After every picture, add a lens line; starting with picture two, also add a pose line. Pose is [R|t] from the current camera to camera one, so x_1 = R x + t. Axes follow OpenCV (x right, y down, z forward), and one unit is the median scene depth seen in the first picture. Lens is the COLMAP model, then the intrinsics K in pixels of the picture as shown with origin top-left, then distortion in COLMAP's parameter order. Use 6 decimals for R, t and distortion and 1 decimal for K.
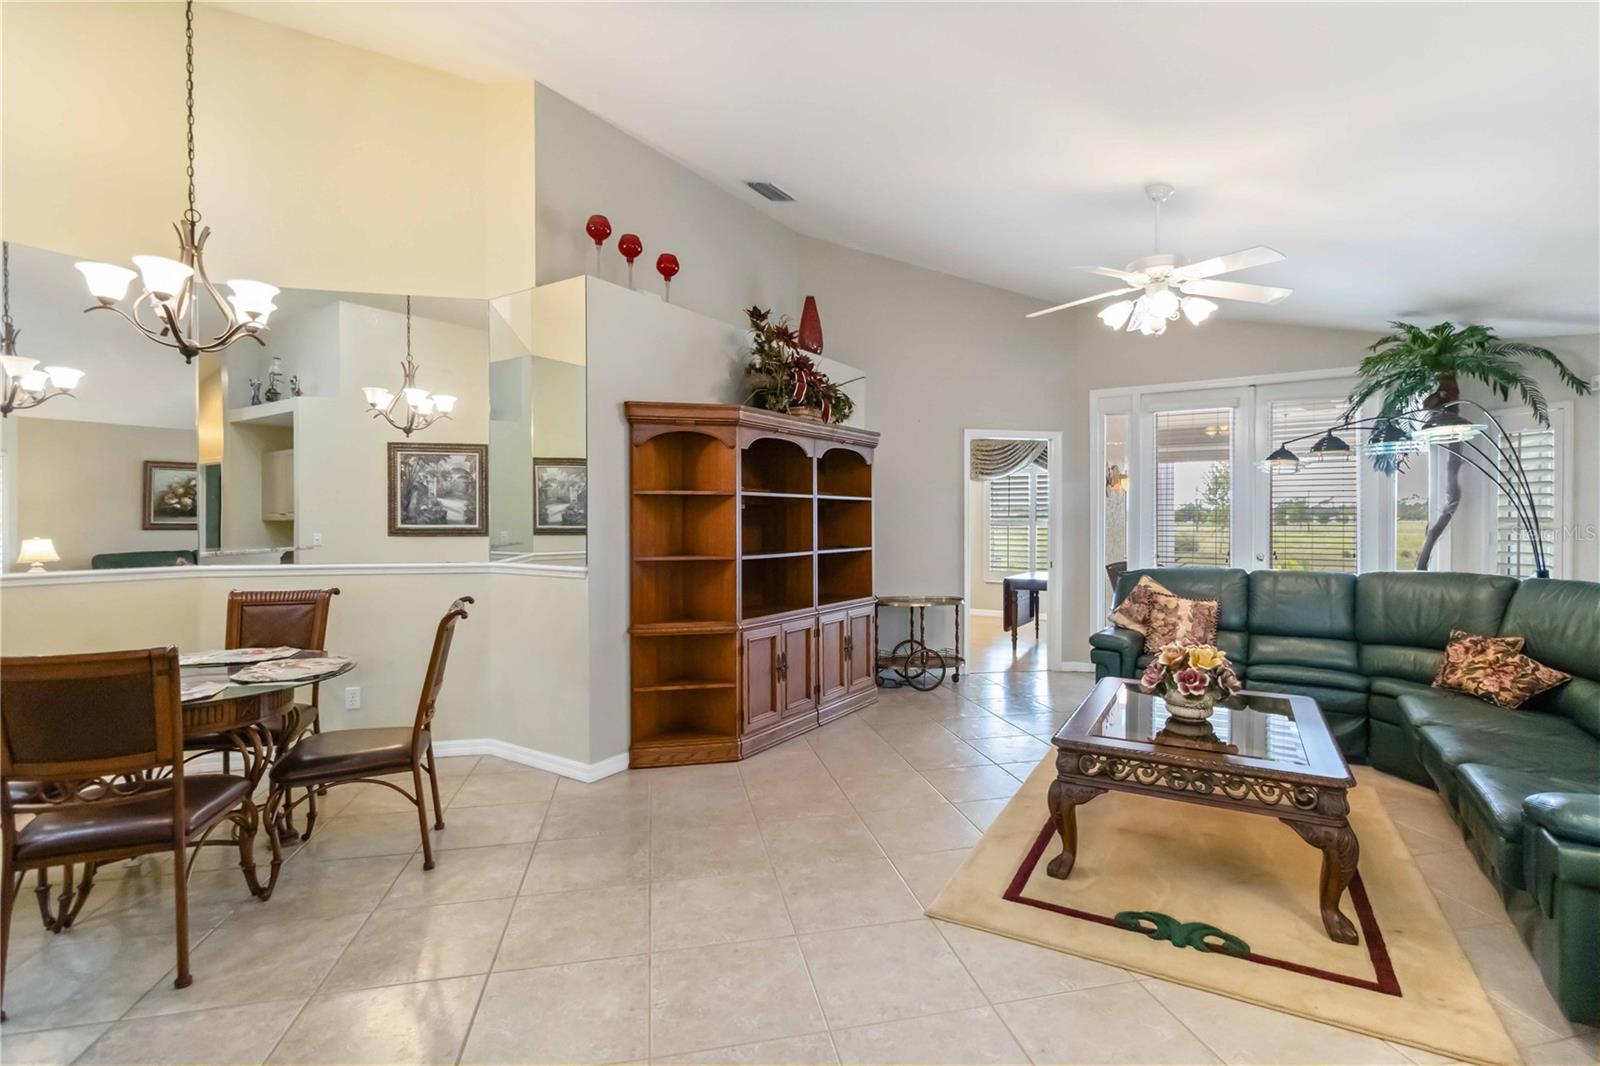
lens RADIAL K [[741.1, 0, 817.4], [0, 741.1, 526.4], [0, 0, 1]] dist [-0.000004, -0.000255]
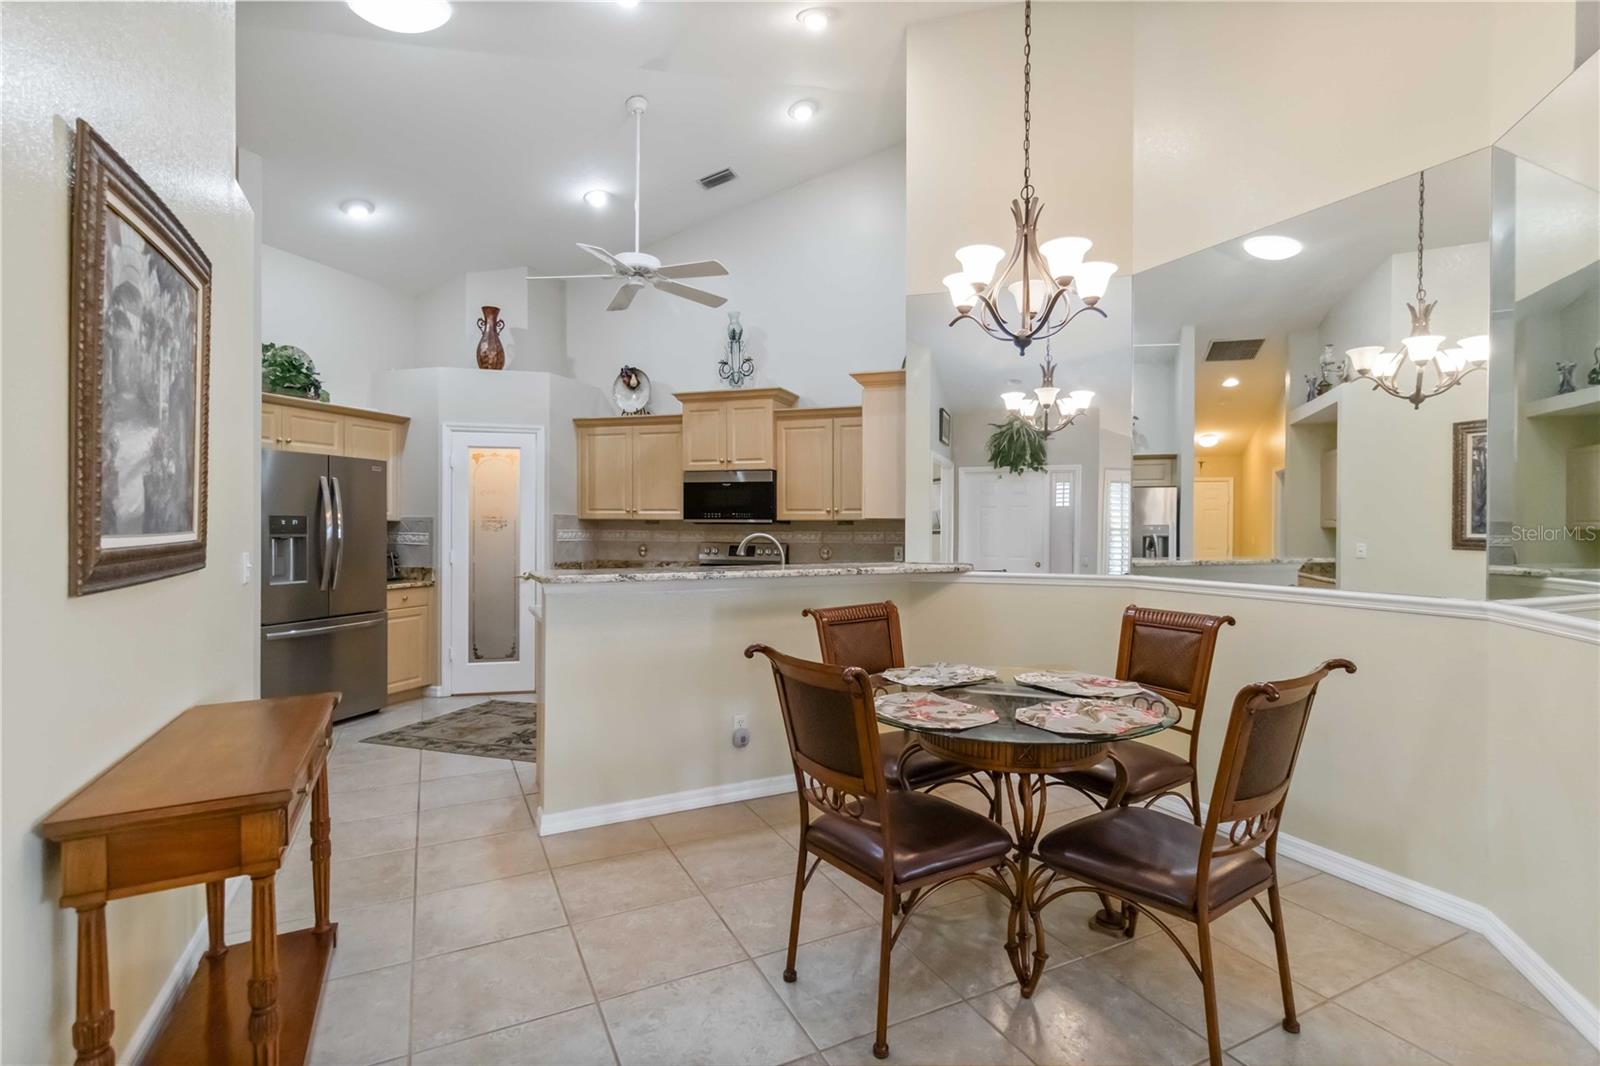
lens RADIAL K [[756.6, 0, 818.2], [0, 756.6, 529.9], [0, 0, 1]] dist [0.004889, 0.000635]
pose [[0.251571, 0.007010, -0.967813, -0.003097], [-0.012171, 0.999918, 0.004079, -0.002875], [0.967762, 0.010753, 0.251636, 0.361245]]
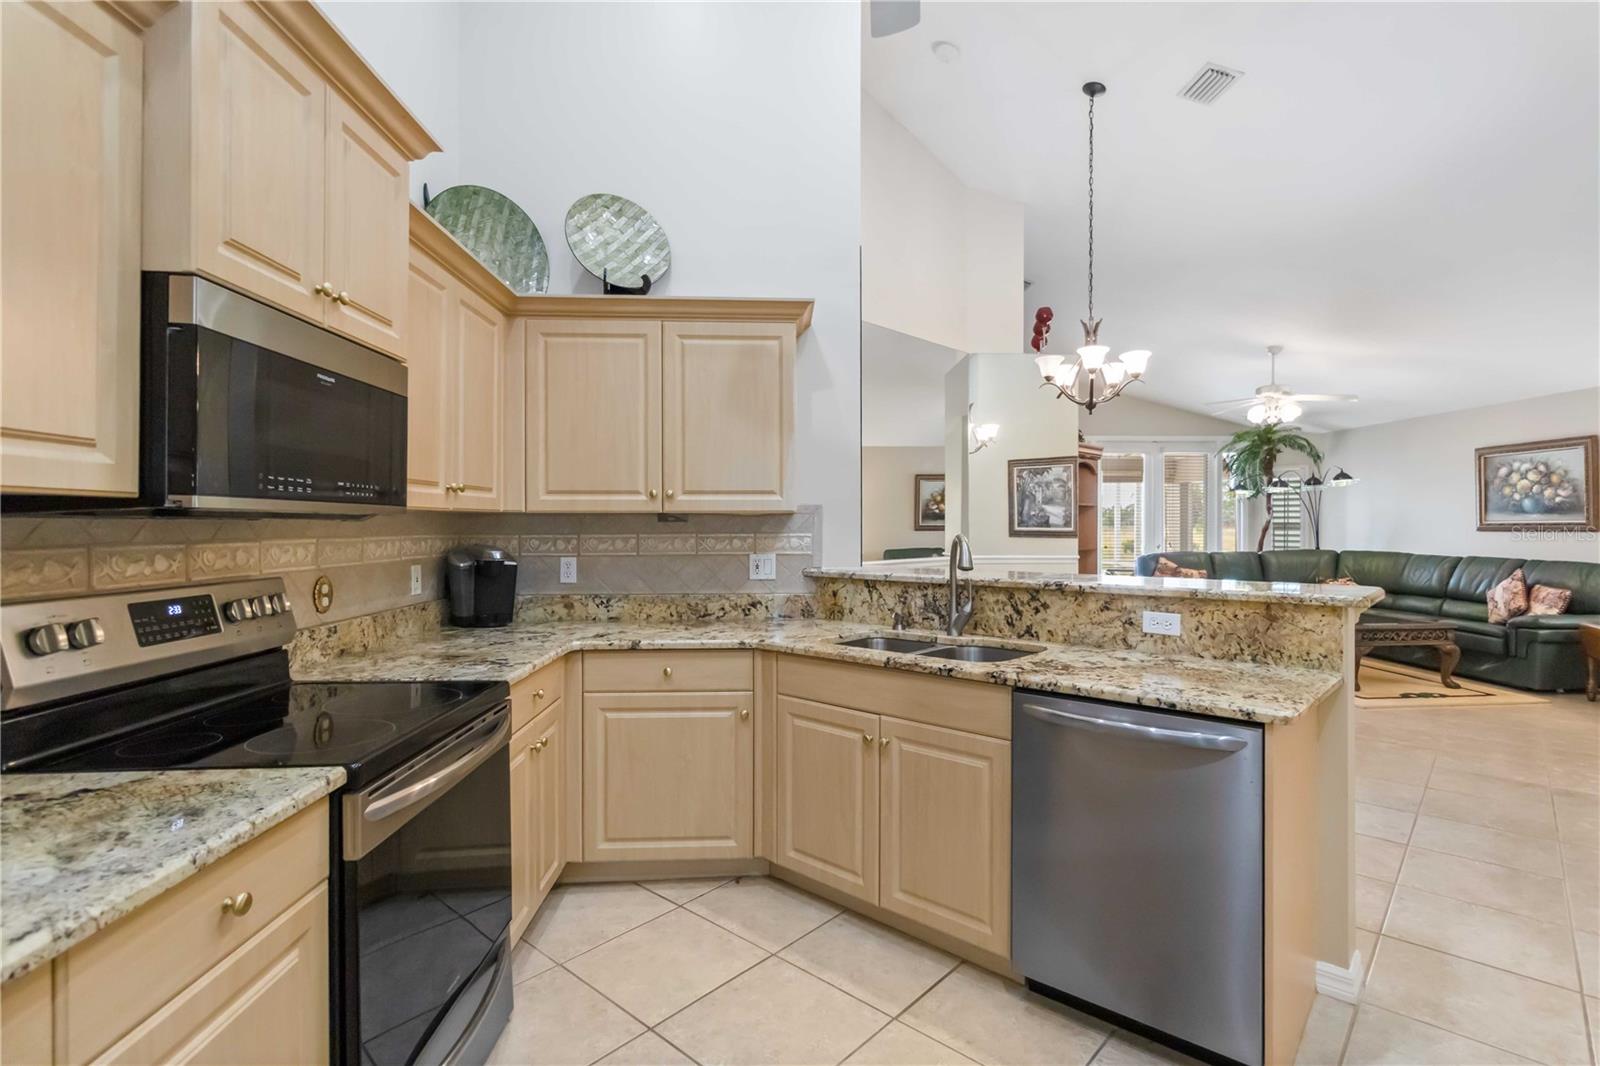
lens RADIAL K [[765.3, 0, 810.9], [0, 765.3, 530.7], [0, 0, 1]] dist [-0.001394, -0.000734]
pose [[0.819371, -0.004890, 0.573242, -1.488152], [0.004895, 0.999987, 0.001534, 0.001339], [-0.573242, 0.001549, 0.819385, 0.065875]]
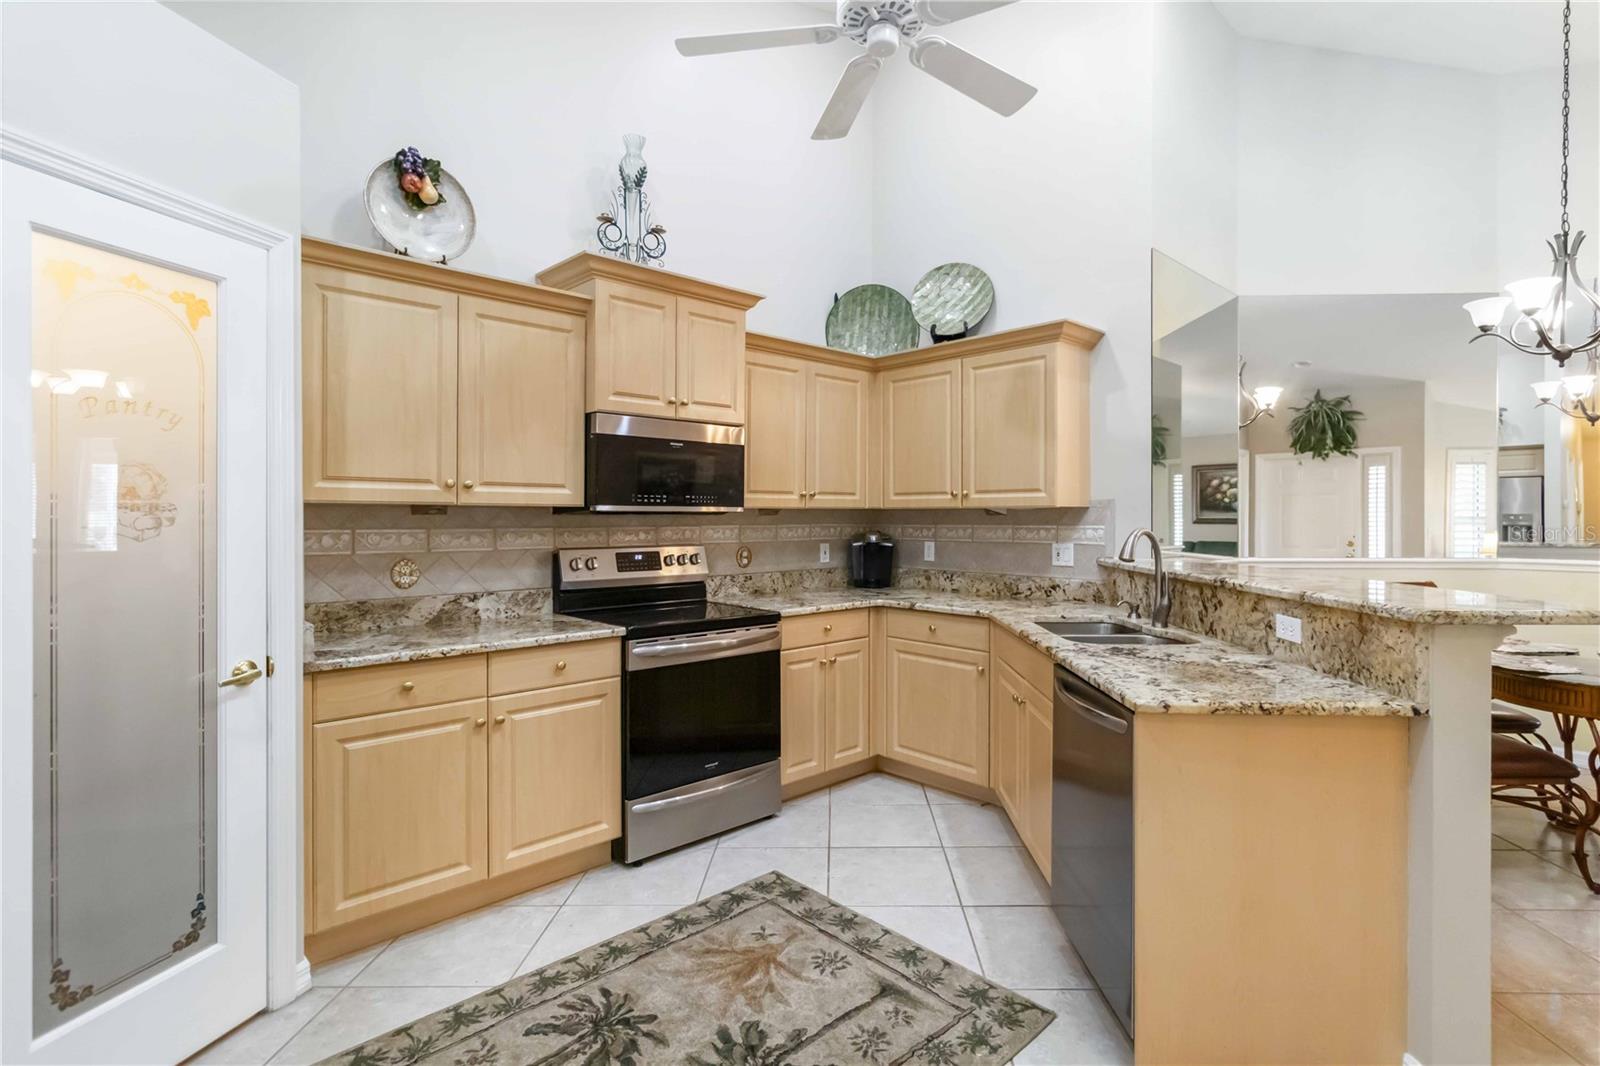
lens RADIAL K [[757.6, 0, 828.1], [0, 757.6, 518.7], [0, 0, 1]] dist [0.001282, 0.000580]
pose [[0.970625, 0.001025, -0.240594, -1.105841], [-0.001899, 0.999992, -0.003403, 0.000815], [0.240589, 0.003760, 0.970620, -0.202041]]
